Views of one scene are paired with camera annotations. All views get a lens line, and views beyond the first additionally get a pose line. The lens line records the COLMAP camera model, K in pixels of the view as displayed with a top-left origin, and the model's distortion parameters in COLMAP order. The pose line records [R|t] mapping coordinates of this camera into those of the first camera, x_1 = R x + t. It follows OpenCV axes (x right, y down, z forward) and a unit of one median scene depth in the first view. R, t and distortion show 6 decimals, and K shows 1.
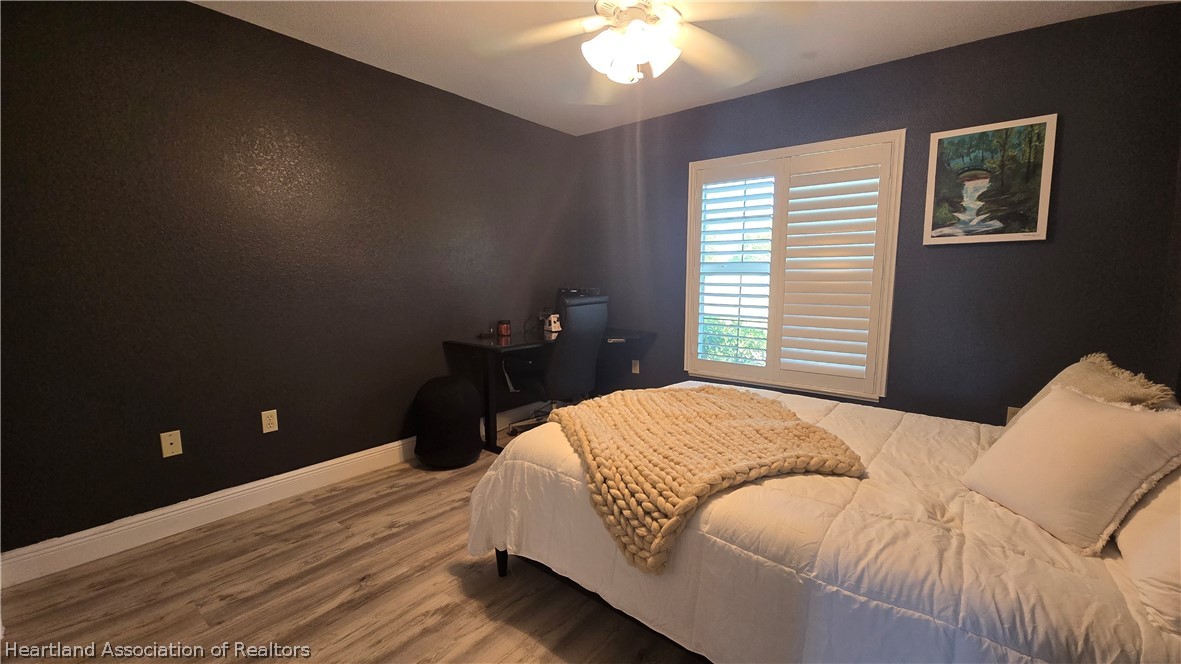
lens RADIAL K [[480.9, 0, 590.4], [0, 480.9, 337.2], [0, 0, 1]] dist [-0.005445, 0.000306]
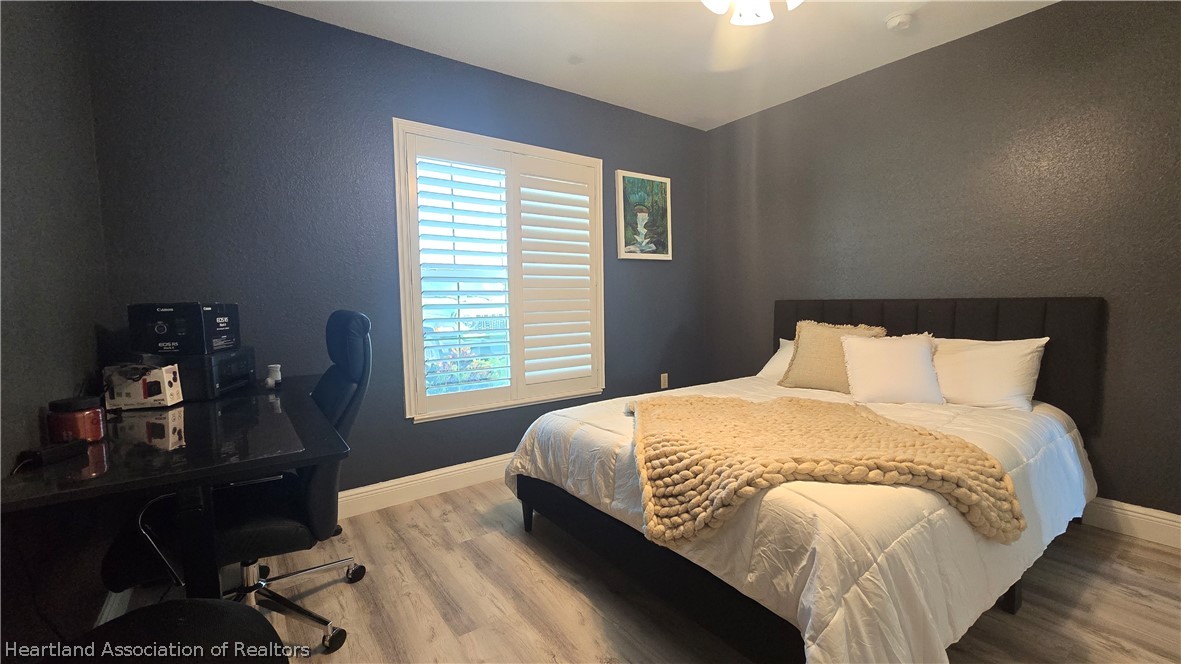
lens RADIAL K [[480.9, 0, 590.4], [0, 480.9, 337.2], [0, 0, 1]] dist [-0.005445, 0.000306]
pose [[0.262195, -0.081711, 0.961549, -0.559471], [0.133531, 0.989896, 0.047709, -0.063069], [-0.955732, 0.115887, 0.270457, 0.798172]]
